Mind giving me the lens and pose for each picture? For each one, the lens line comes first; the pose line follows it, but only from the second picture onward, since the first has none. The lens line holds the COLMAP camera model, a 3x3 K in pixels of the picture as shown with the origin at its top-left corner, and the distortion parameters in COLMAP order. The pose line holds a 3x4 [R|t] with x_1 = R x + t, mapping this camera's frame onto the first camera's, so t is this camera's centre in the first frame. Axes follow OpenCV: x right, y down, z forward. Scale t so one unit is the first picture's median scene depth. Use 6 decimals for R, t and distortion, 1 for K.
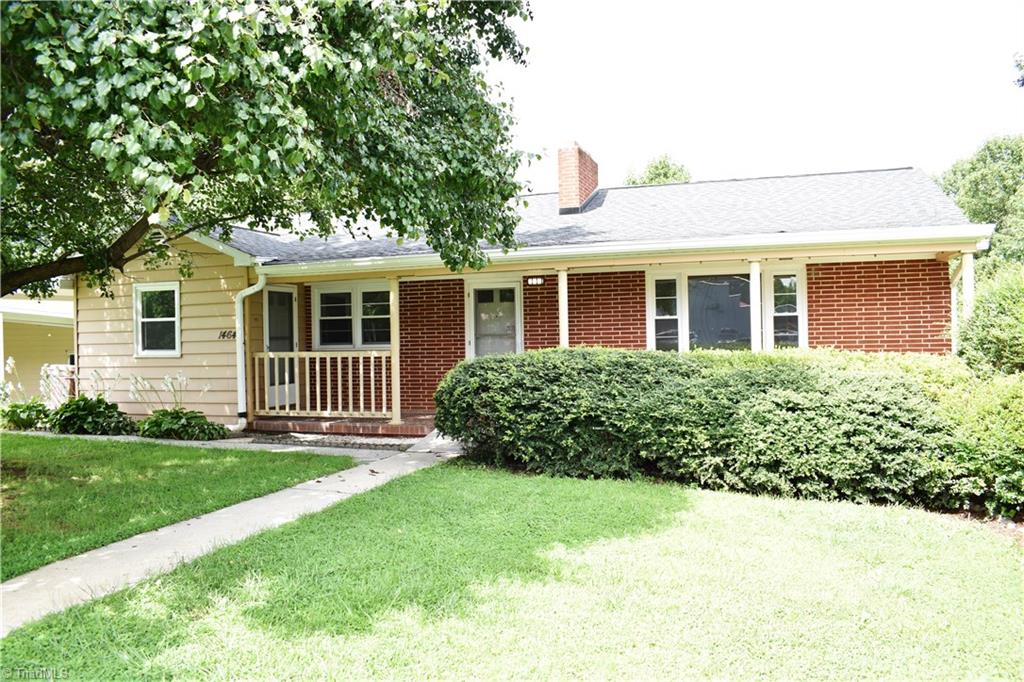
lens RADIAL K [[774.0, 0, 486.4], [0, 774.0, 338.1], [0, 0, 1]] dist [-0.030400, -0.001456]
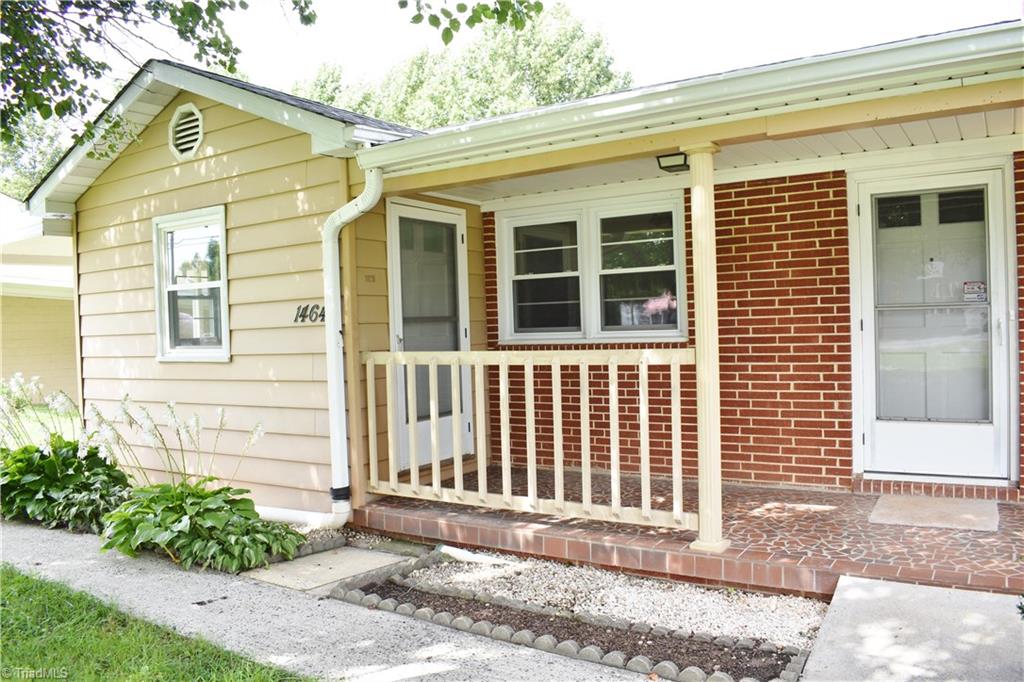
lens RADIAL K [[774.0, 0, 486.4], [0, 774.0, 338.1], [0, 0, 1]] dist [-0.030400, -0.001456]
pose [[0.964206, -0.007917, -0.265036, -0.116371], [0.014227, 0.999659, 0.021895, 0.001896], [0.264772, -0.024882, 0.963990, 0.593208]]
